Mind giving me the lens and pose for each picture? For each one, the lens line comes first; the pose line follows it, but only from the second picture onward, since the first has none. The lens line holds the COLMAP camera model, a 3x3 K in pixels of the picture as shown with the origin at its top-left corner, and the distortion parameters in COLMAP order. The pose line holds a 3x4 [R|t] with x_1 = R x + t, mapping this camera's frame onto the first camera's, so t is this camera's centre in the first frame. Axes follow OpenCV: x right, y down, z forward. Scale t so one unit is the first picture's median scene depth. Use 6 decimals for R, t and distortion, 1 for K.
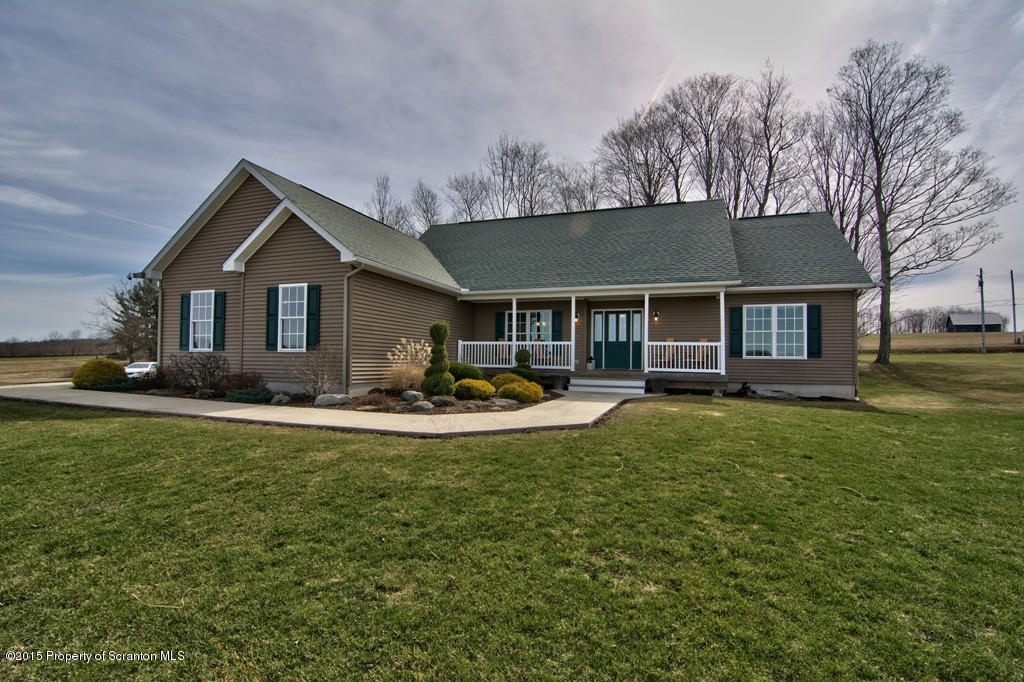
lens RADIAL K [[488.1, 0, 512.6], [0, 488.1, 345.8], [0, 0, 1]] dist [-0.010255, -0.007627]
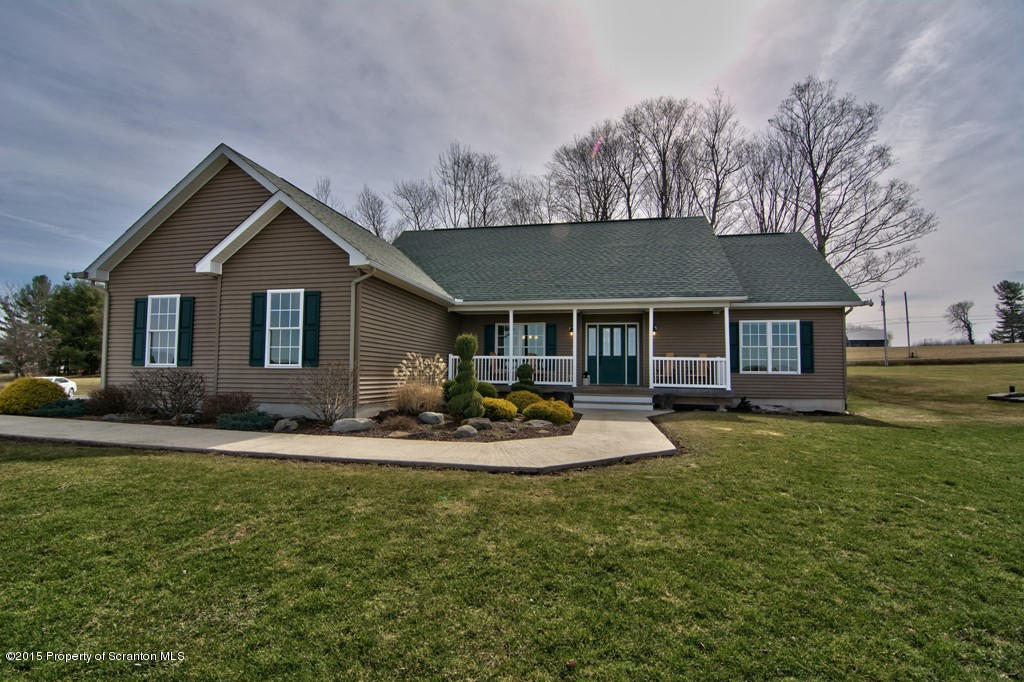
lens RADIAL K [[488.1, 0, 507.6], [0, 488.1, 340.9], [0, 0, 1]] dist [-0.010255, -0.007627]
pose [[0.990196, 0.007408, 0.139487, -0.144130], [-0.002502, 0.999373, -0.035317, -0.004757], [-0.139661, 0.034622, 0.989594, 0.071816]]
